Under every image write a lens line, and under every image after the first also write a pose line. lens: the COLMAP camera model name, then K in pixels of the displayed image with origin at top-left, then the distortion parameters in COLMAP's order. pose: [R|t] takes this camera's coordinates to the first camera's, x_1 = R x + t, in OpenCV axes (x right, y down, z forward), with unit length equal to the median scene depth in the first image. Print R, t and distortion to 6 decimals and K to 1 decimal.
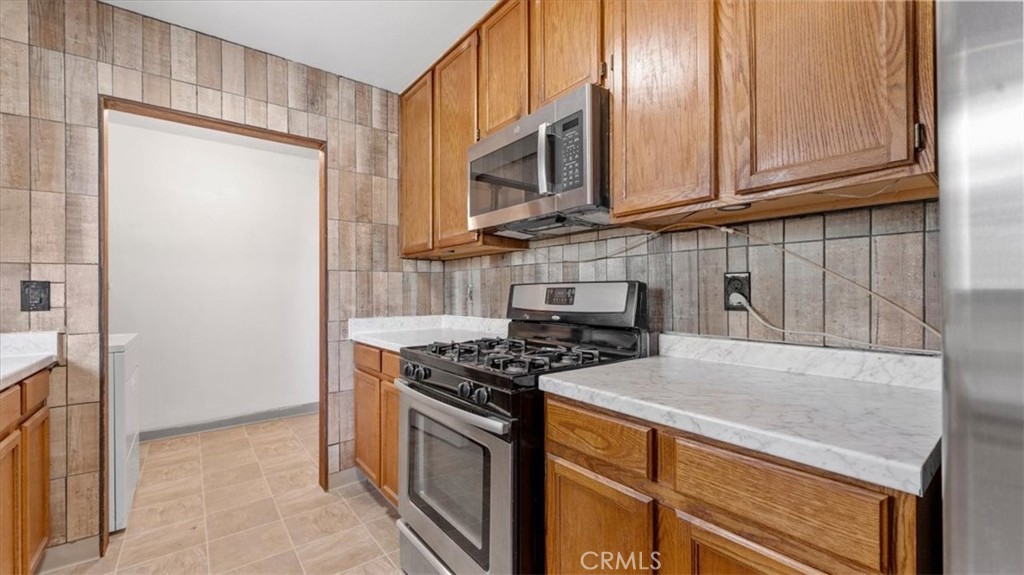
lens RADIAL K [[411.3, 0, 513.6], [0, 411.3, 290.8], [0, 0, 1]] dist [-0.000954, -0.000249]
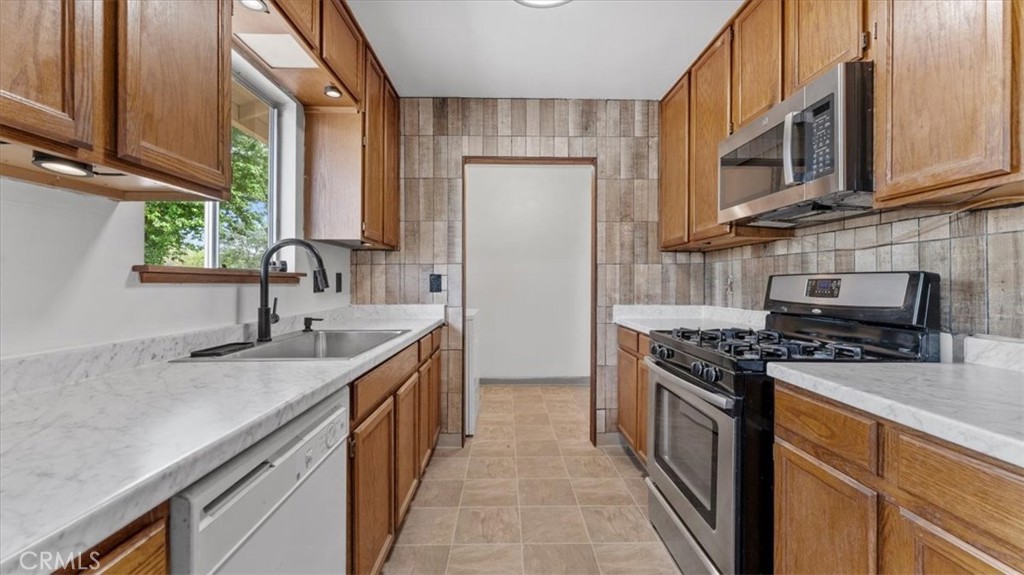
lens RADIAL K [[409.2, 0, 515.1], [0, 409.2, 286.2], [0, 0, 1]] dist [-0.000492, -0.000187]
pose [[0.799007, 0.012309, -0.601195, 0.109666], [-0.004873, 0.999890, 0.013996, -0.000639], [0.601302, -0.008253, 0.798980, -0.146145]]
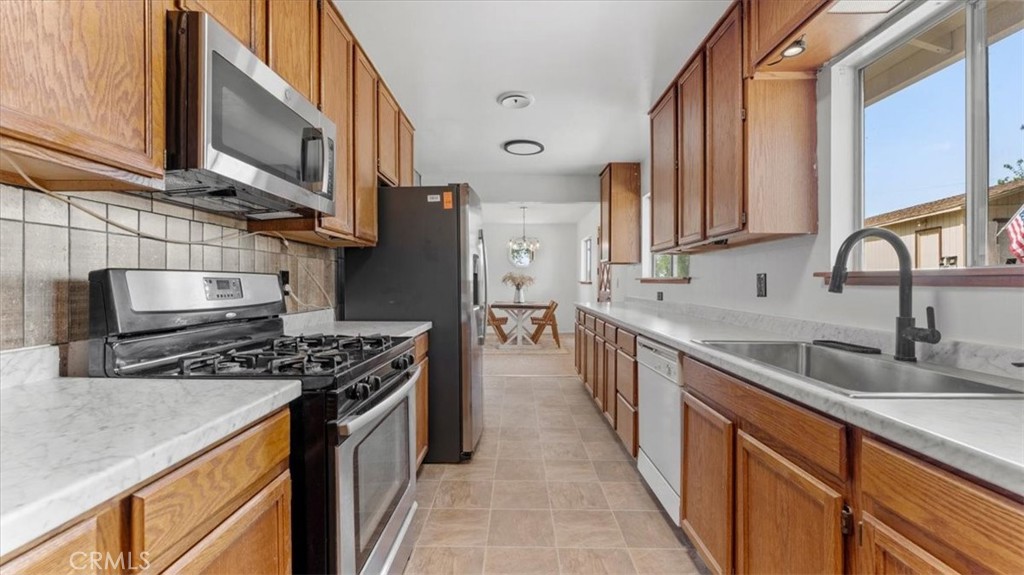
lens RADIAL K [[409.2, 0, 515.1], [0, 409.2, 286.2], [0, 0, 1]] dist [-0.000492, -0.000187]
pose [[-0.778438, -0.001499, 0.627719, -0.858523], [-0.001764, 0.999998, 0.000201, 0.013443], [-0.627719, -0.000951, -0.778440, 1.237913]]
